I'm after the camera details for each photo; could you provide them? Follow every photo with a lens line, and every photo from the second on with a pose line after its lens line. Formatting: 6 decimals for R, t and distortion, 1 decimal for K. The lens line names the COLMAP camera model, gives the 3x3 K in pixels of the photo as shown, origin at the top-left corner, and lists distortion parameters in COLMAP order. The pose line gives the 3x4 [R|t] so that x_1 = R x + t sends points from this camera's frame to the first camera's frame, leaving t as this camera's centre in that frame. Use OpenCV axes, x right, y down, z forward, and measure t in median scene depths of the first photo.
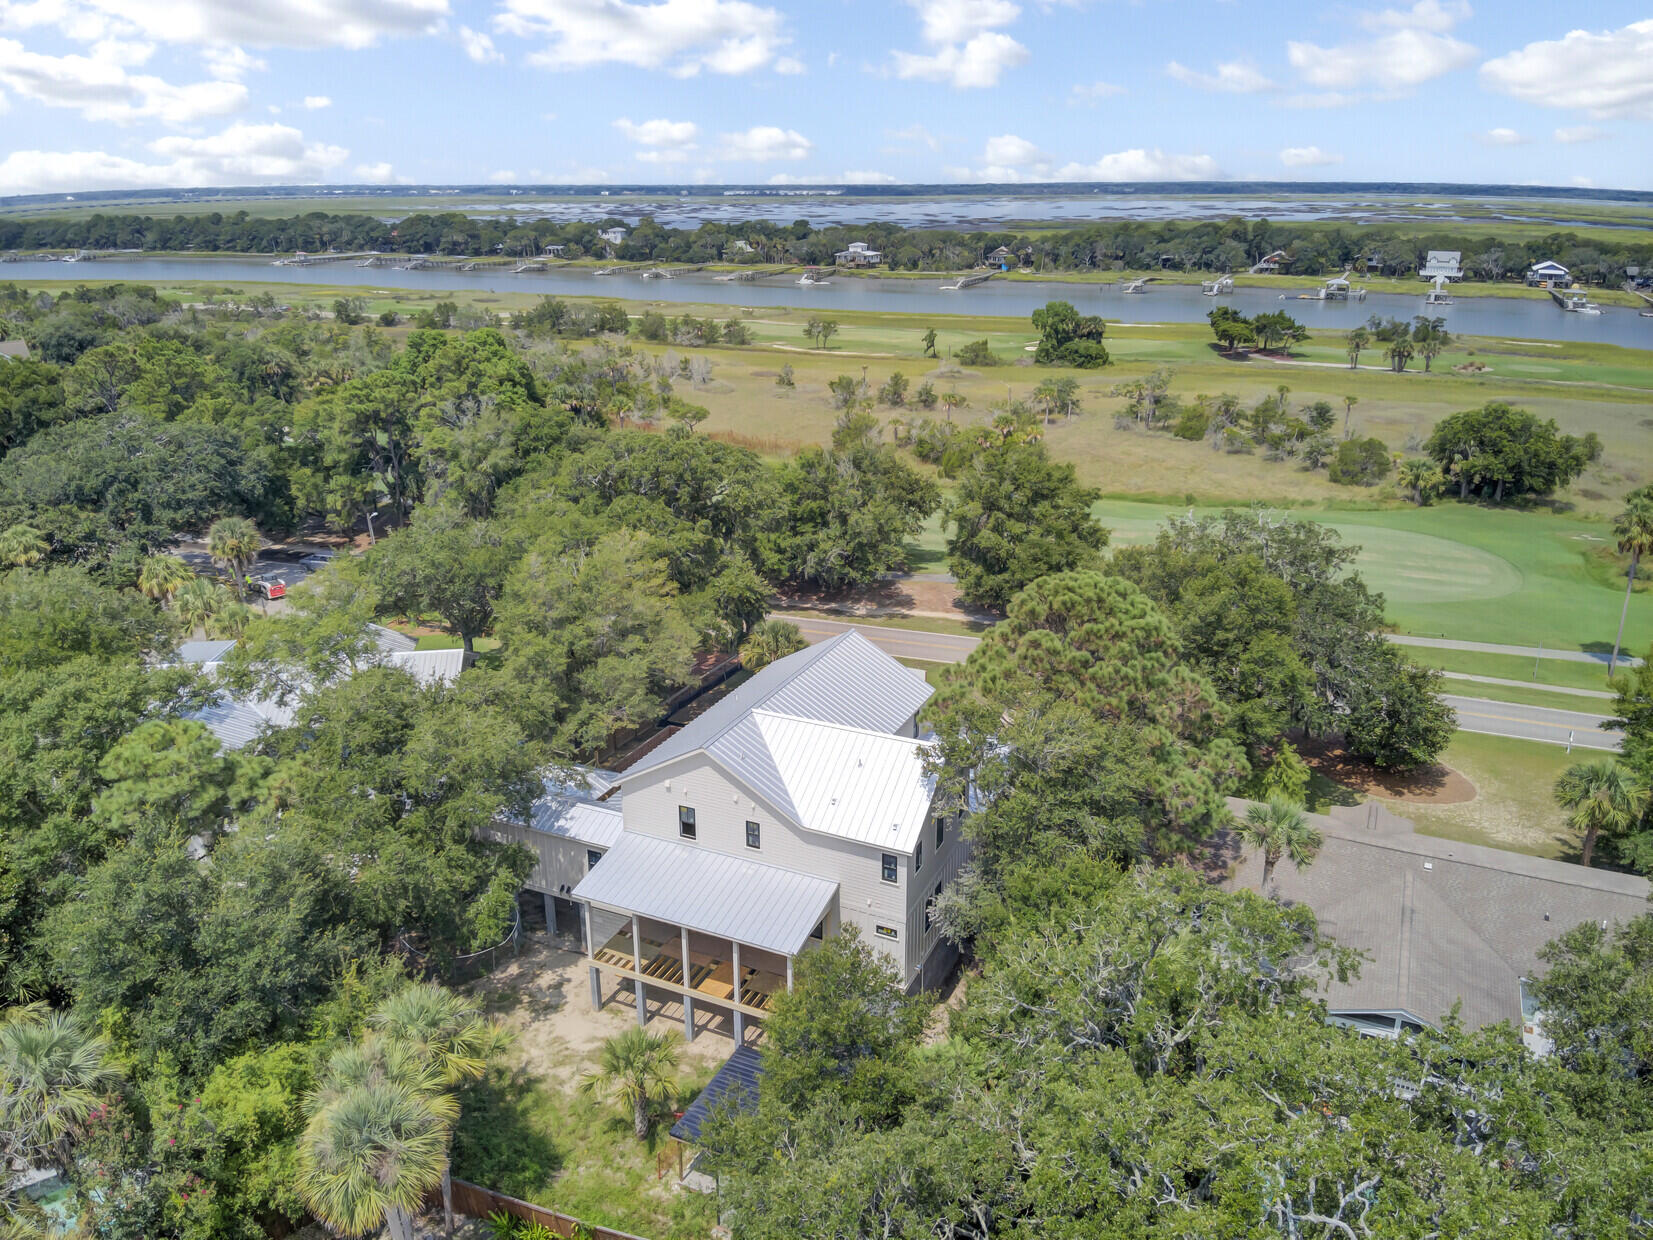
lens RADIAL K [[1174.3, 0, 828.4], [0, 1174.3, 651.4], [0, 0, 1]] dist [0.111256, -0.210269]
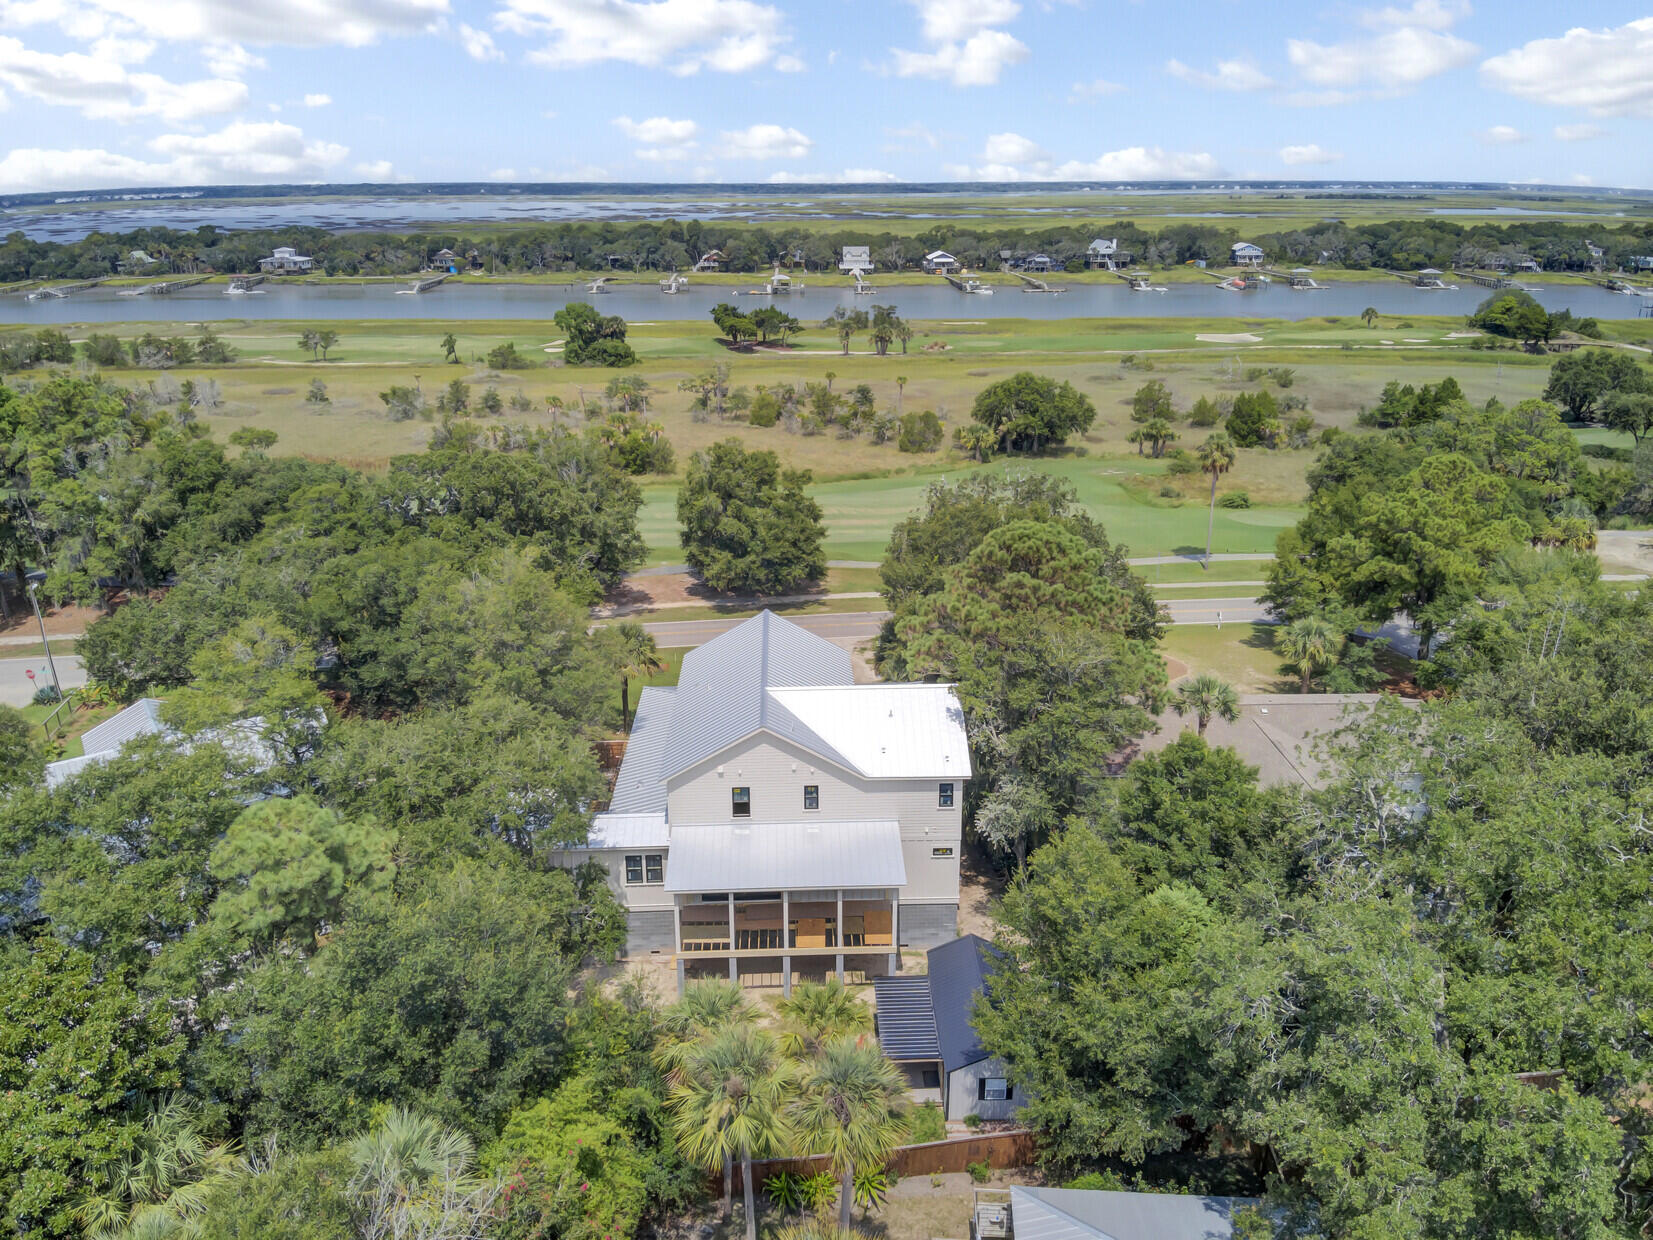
lens RADIAL K [[1174.3, 0, 828.4], [0, 1174.3, 651.4], [0, 0, 1]] dist [0.111256, -0.210269]
pose [[0.889288, -0.165078, 0.426515, -0.250401], [0.165235, 0.985562, 0.036936, -0.007262], [-0.426455, 0.037629, 0.903726, 0.003729]]
